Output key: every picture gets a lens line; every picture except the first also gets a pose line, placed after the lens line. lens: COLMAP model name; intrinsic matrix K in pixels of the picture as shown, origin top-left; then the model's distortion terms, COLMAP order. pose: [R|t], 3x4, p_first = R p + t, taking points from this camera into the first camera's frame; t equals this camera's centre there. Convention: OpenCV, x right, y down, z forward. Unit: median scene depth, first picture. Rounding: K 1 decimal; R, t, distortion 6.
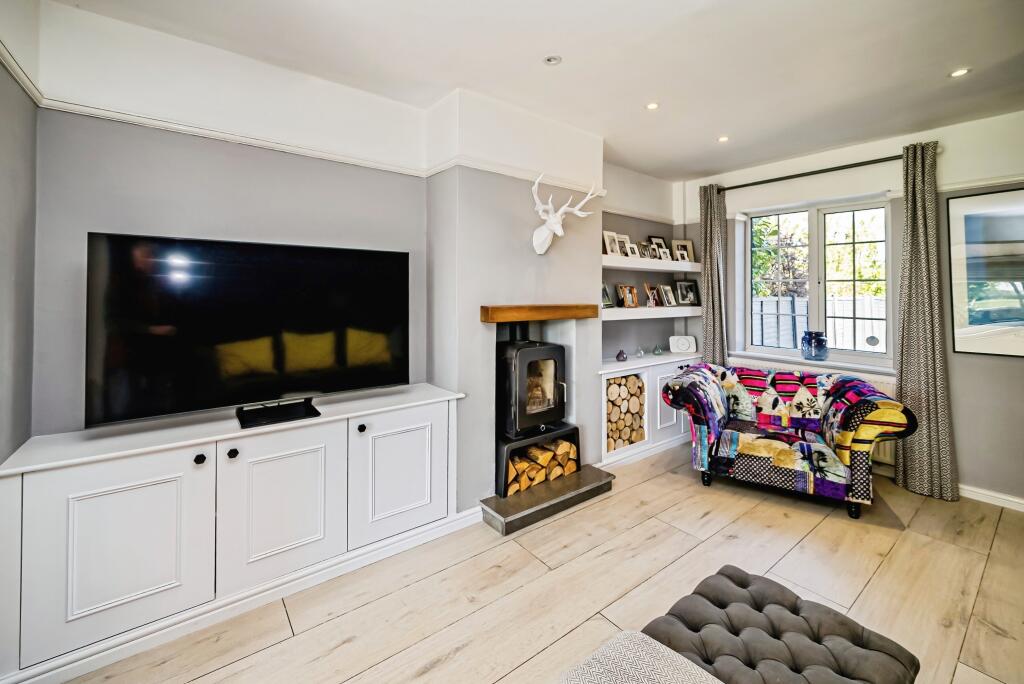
lens RADIAL K [[419.1, 0, 517.1], [0, 419.1, 287.8], [0, 0, 1]] dist [0.001496, 0.000055]
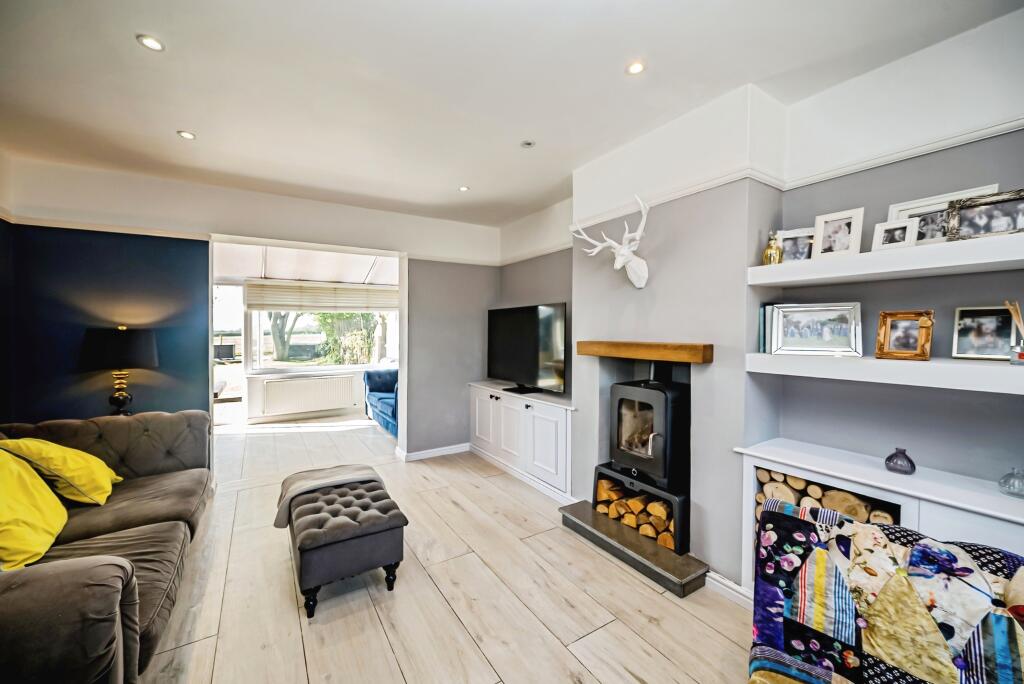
lens RADIAL K [[419.1, 0, 514.8], [0, 419.1, 339.3], [0, 0, 1]] dist [0.001496, 0.000055]
pose [[-0.105201, 0.012796, -0.994369, 1.033193], [0.007085, 0.999901, 0.012117, 0.022544], [0.994426, -0.005771, -0.105281, 0.841245]]
